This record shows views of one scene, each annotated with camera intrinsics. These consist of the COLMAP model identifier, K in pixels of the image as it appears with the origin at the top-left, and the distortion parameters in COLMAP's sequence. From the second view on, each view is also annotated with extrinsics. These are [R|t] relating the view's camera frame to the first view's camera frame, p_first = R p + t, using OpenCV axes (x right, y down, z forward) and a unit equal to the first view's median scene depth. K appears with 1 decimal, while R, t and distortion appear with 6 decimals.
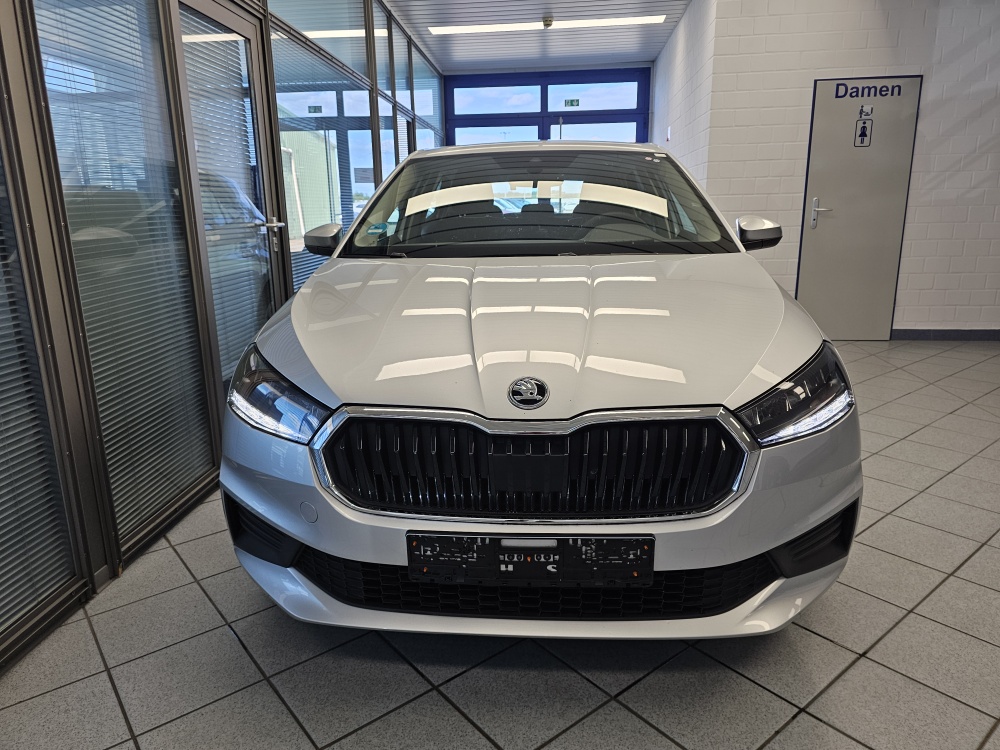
lens RADIAL K [[681.4, 0, 500.0], [0, 681.4, 373.4], [0, 0, 1]] dist [0.047762, -0.042338]
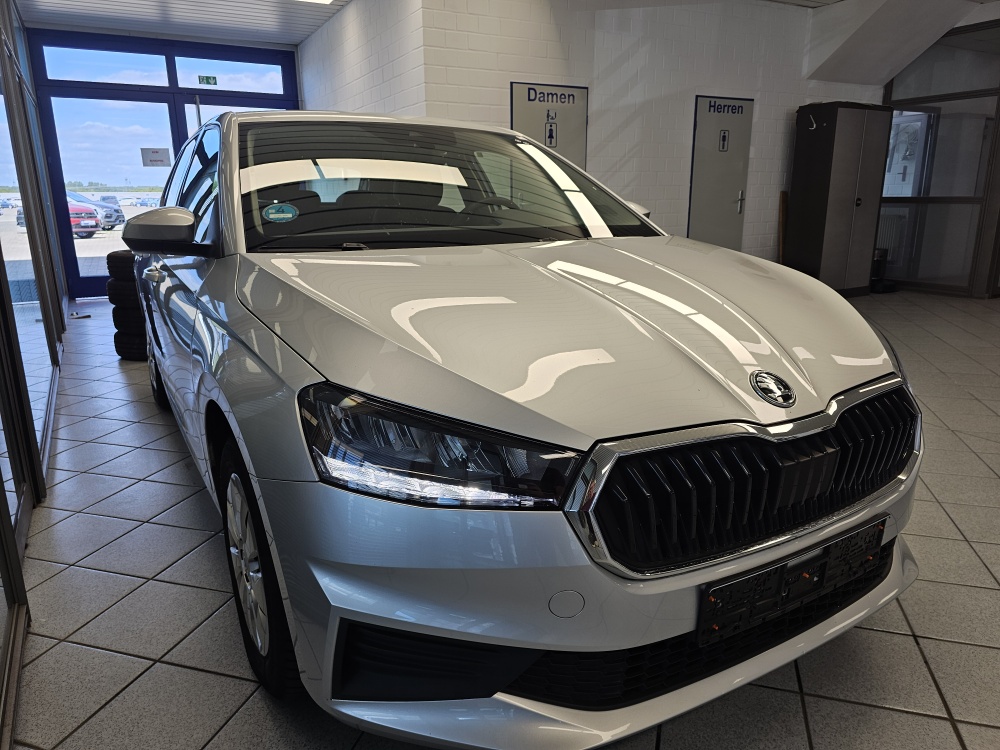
lens RADIAL K [[681.4, 0, 499.7], [0, 681.4, 374.6], [0, 0, 1]] dist [0.047762, -0.042338]
pose [[0.827643, -0.129678, 0.546068, -0.202034], [0.127919, 0.990918, 0.041440, -0.019762], [-0.546483, 0.035555, 0.836715, 0.130025]]
